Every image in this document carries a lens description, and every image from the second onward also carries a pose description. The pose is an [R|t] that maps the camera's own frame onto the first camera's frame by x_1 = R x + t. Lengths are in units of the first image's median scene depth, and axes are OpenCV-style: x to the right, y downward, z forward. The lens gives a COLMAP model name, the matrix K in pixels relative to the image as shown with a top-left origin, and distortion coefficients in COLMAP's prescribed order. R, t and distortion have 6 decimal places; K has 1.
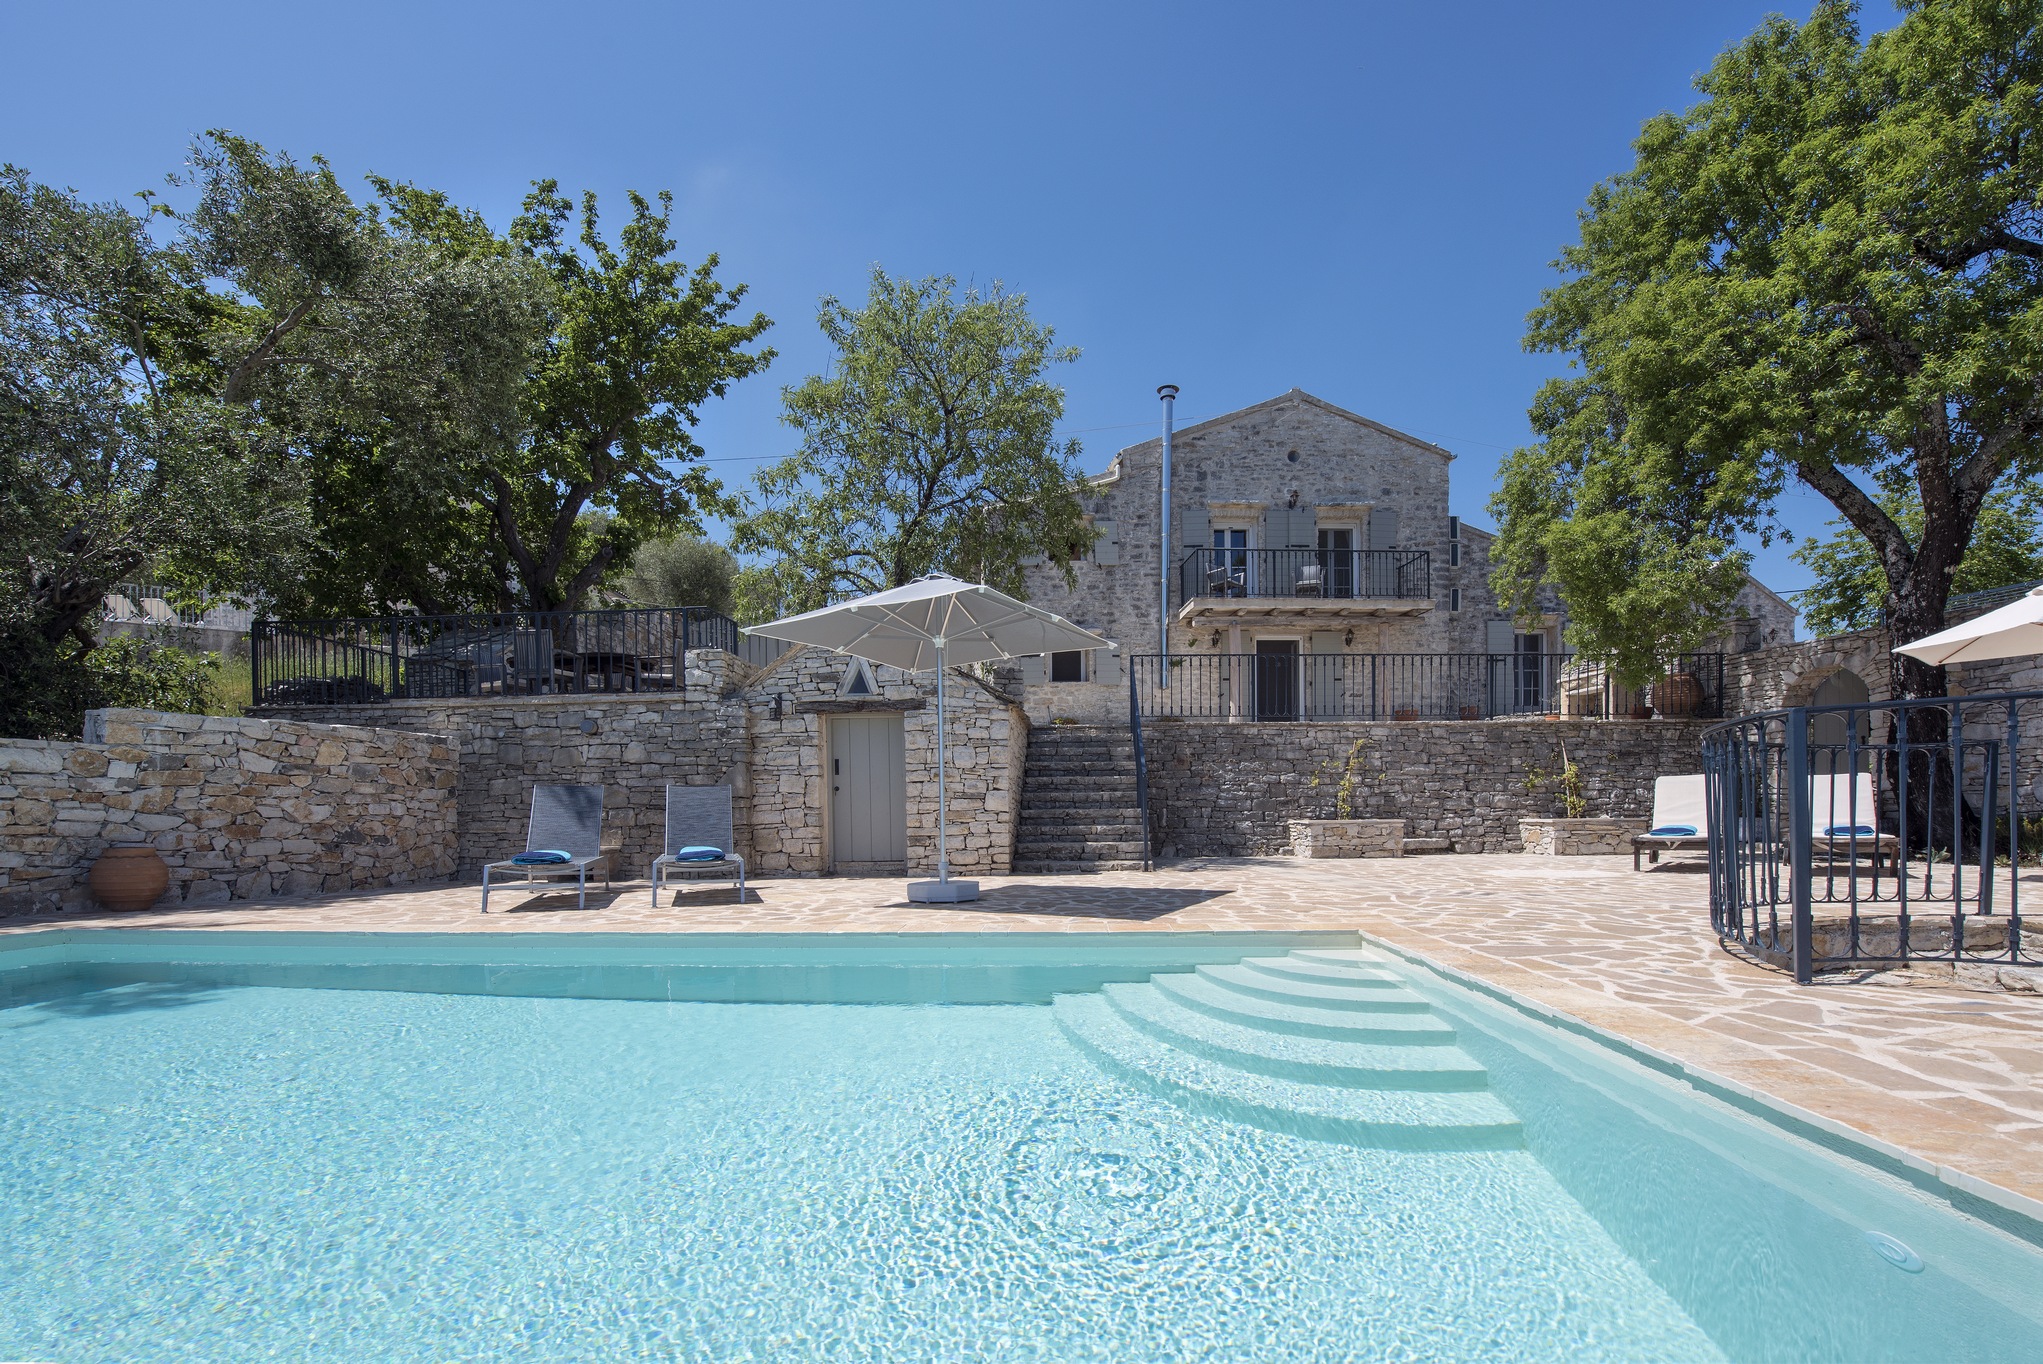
lens RADIAL K [[846.4, 0, 1015.8], [0, 846.4, 816.4], [0, 0, 1]] dist [-0.009502, -0.000525]
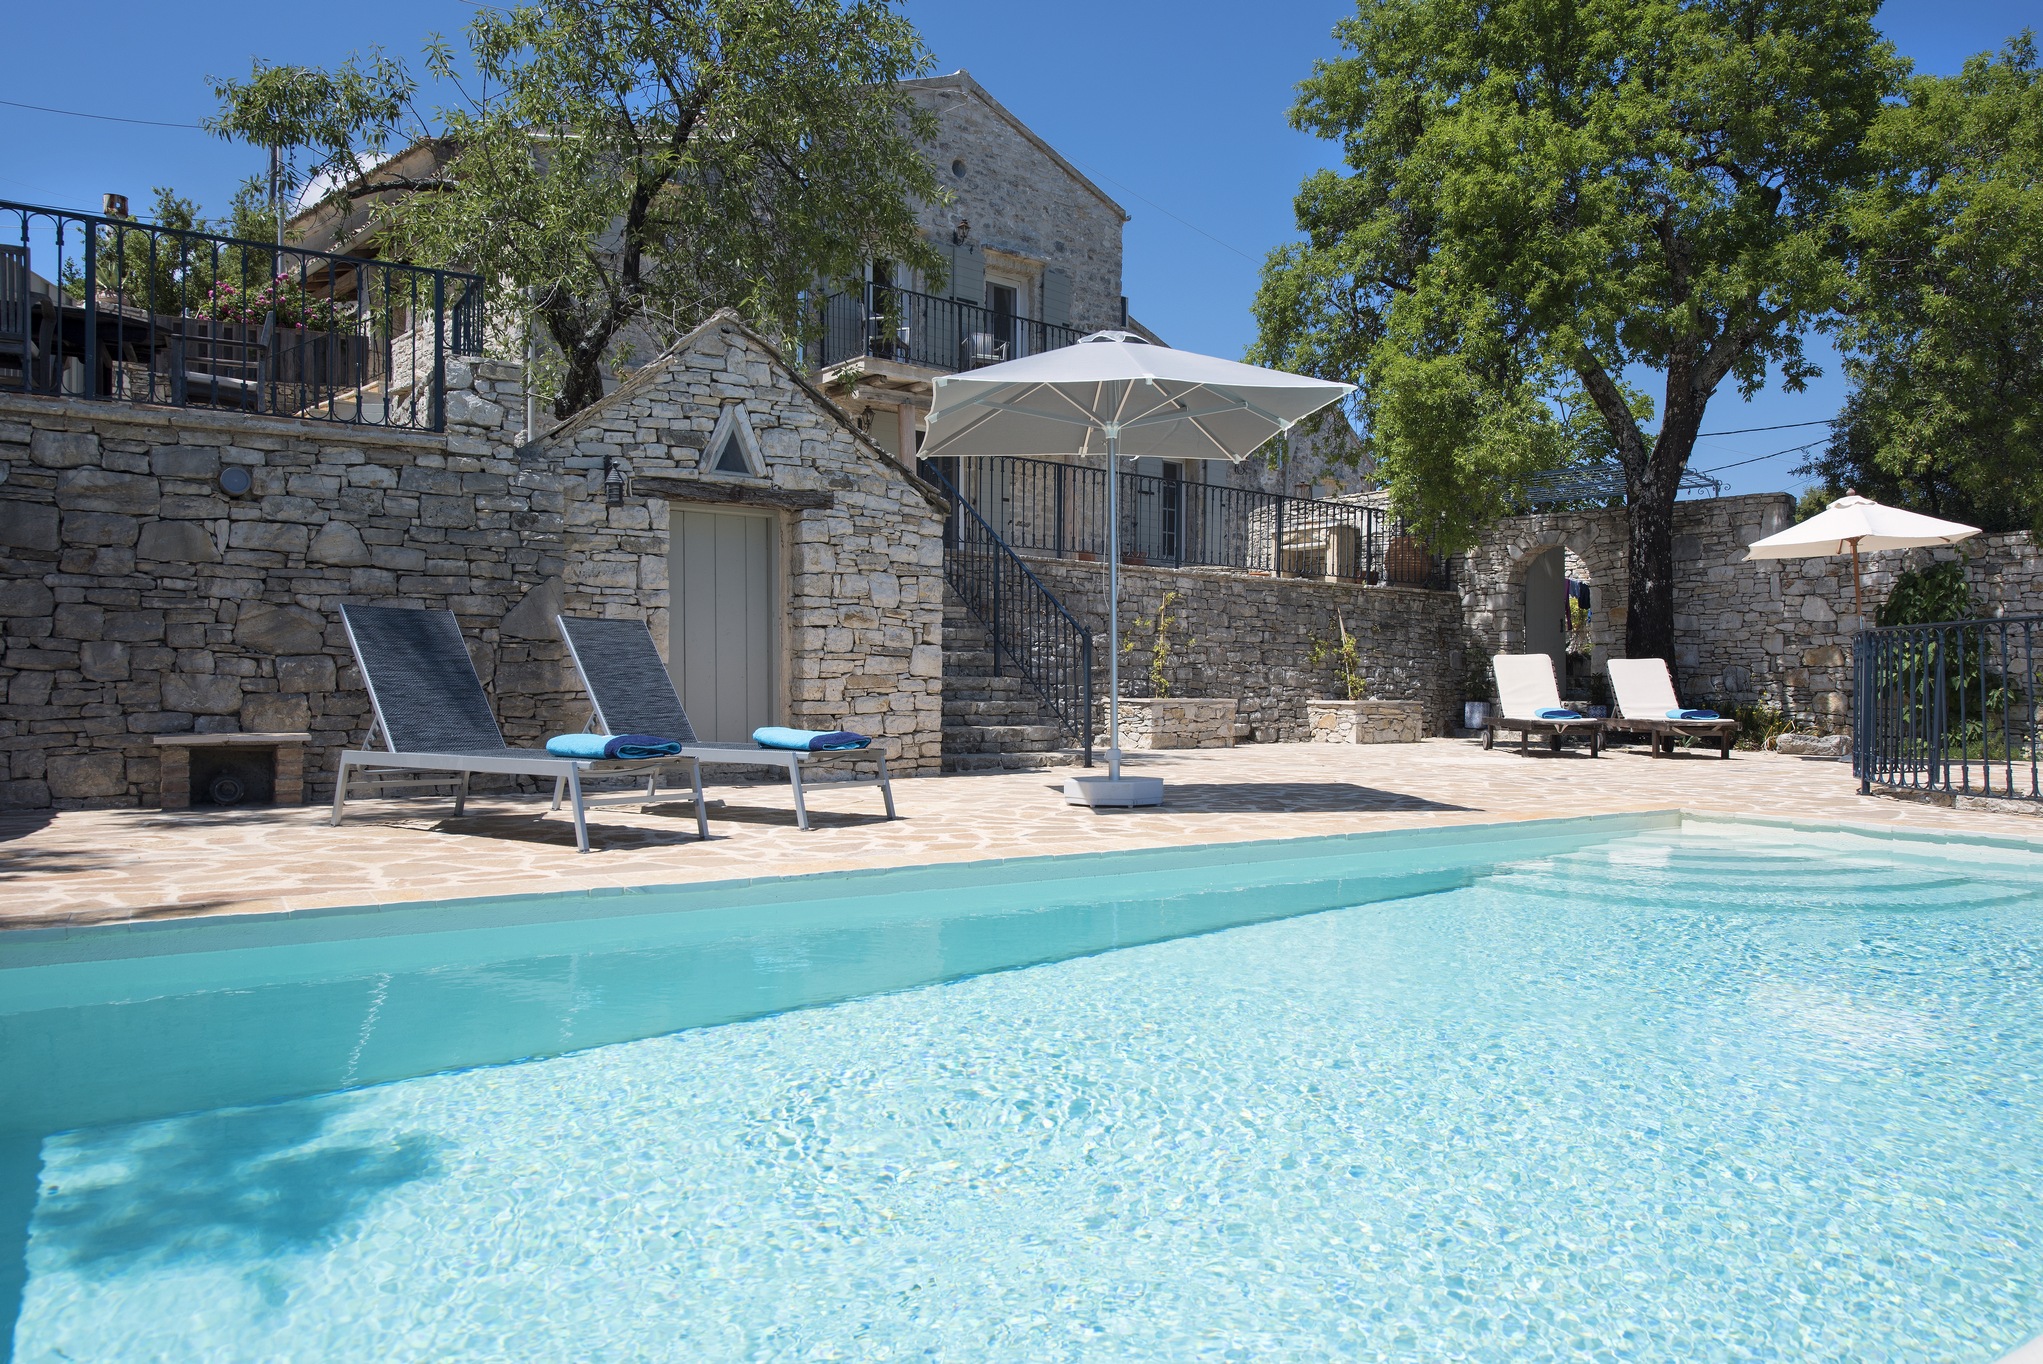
lens RADIAL K [[1438.5, 0, 1017.8], [0, 1438.5, 685.7], [0, 0, 1]] dist [-0.004897, 0.000332]
pose [[0.792863, 0.017637, 0.609145, -0.636474], [-0.012888, 0.999843, -0.012174, 0.012965], [-0.609264, 0.001802, 0.792965, 0.086223]]
